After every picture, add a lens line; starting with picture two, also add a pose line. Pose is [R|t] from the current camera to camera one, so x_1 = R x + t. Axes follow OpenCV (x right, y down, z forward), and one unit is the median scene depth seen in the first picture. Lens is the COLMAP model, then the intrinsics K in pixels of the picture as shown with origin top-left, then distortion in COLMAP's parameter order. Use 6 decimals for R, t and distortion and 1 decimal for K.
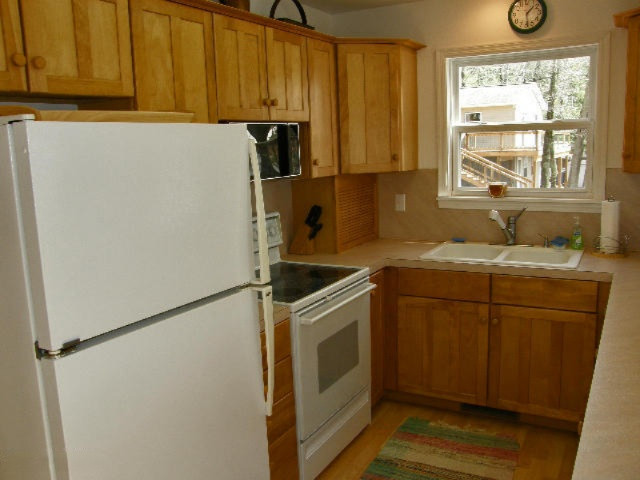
lens RADIAL K [[572.1, 0, 312.4], [0, 572.1, 241.5], [0, 0, 1]] dist [-0.128841, 0.167165]
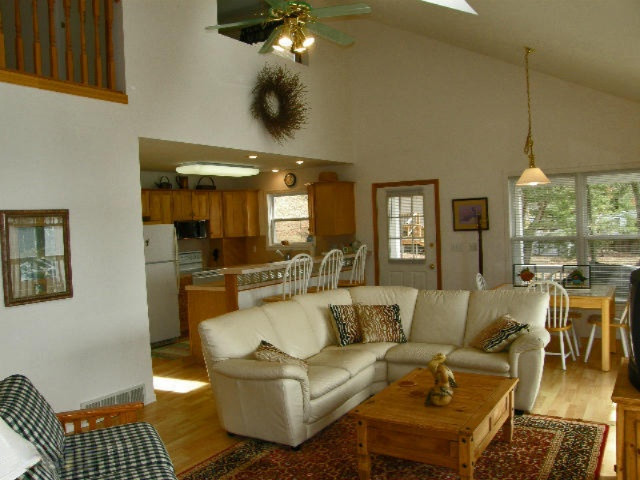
lens RADIAL K [[572.1, 0, 312.4], [0, 572.1, 241.5], [0, 0, 1]] dist [-0.128841, 0.167165]
pose [[0.998515, -0.000579, -0.054482, 0.653147], [-0.006479, 0.991586, -0.129289, 0.270058], [0.054099, 0.129450, 0.990109, -1.800539]]
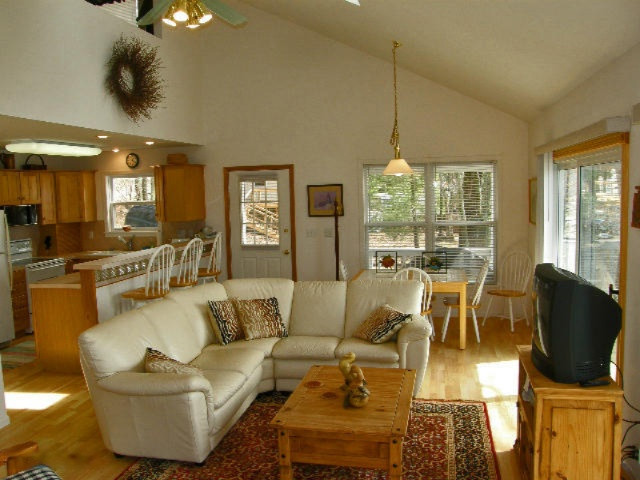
lens RADIAL K [[572.1, 0, 312.4], [0, 572.1, 241.5], [0, 0, 1]] dist [-0.128841, 0.167165]
pose [[0.960968, -0.015705, 0.276213, 0.457457], [0.039260, 0.996025, -0.079955, 0.209375], [-0.273860, 0.087678, 0.957765, -1.712097]]
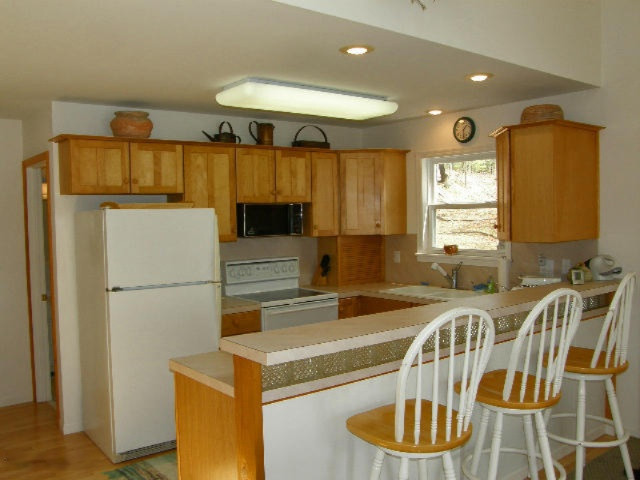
lens RADIAL K [[572.1, 0, 312.4], [0, 572.1, 241.5], [0, 0, 1]] dist [-0.128841, 0.167165]
pose [[0.922192, 0.039639, -0.384696, 0.599893], [-0.082099, 0.992126, -0.094577, 0.055515], [0.377918, 0.118802, 0.918185, -0.477192]]
